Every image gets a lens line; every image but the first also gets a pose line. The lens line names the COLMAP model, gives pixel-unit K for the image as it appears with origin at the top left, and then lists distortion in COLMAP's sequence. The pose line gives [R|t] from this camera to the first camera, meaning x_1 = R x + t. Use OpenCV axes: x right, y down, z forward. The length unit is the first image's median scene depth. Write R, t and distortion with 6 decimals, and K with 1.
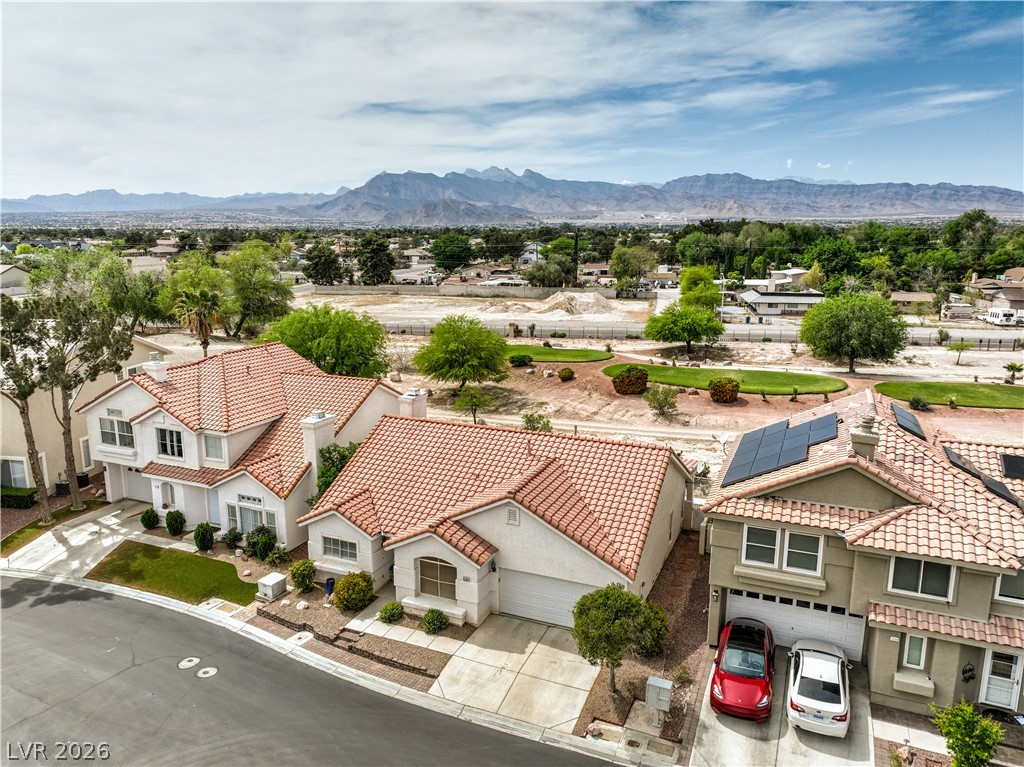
lens RADIAL K [[723.9, 0, 513.3], [0, 723.9, 359.6], [0, 0, 1]] dist [-0.003539, 0.021934]
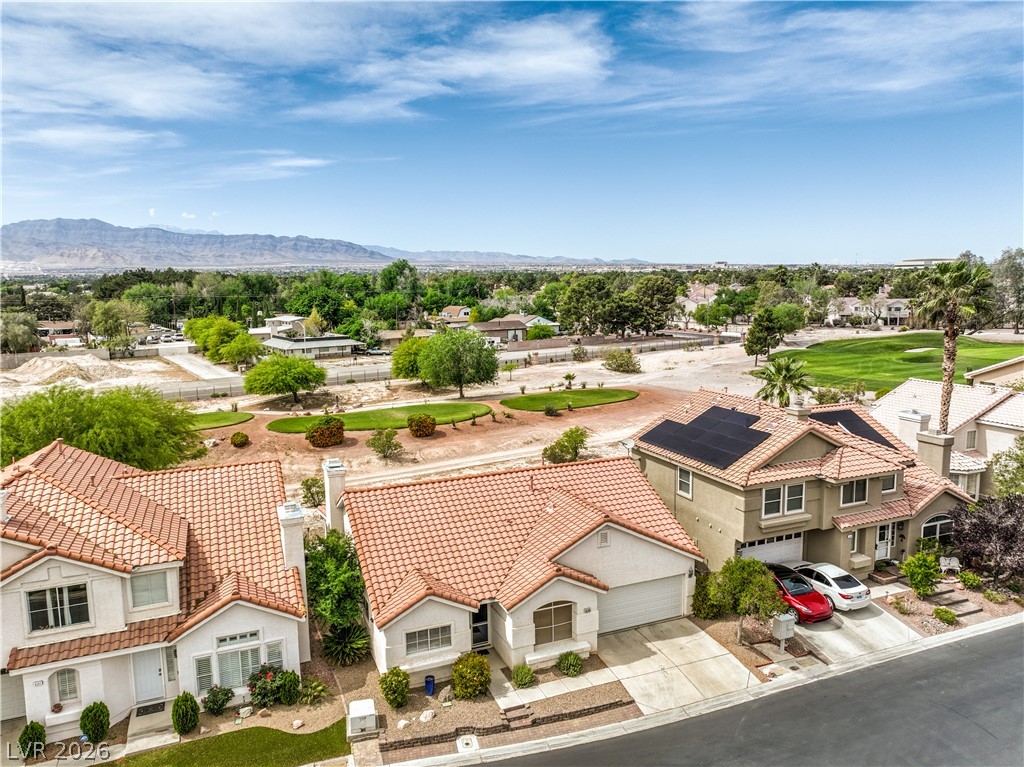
lens RADIAL K [[723.9, 0, 513.3], [0, 723.9, 359.6], [0, 0, 1]] dist [-0.003539, 0.021934]
pose [[0.706054, -0.093860, 0.701910, -0.652772], [0.140122, 0.990097, -0.008553, -0.046668], [-0.694157, 0.104392, 0.712214, 0.230228]]
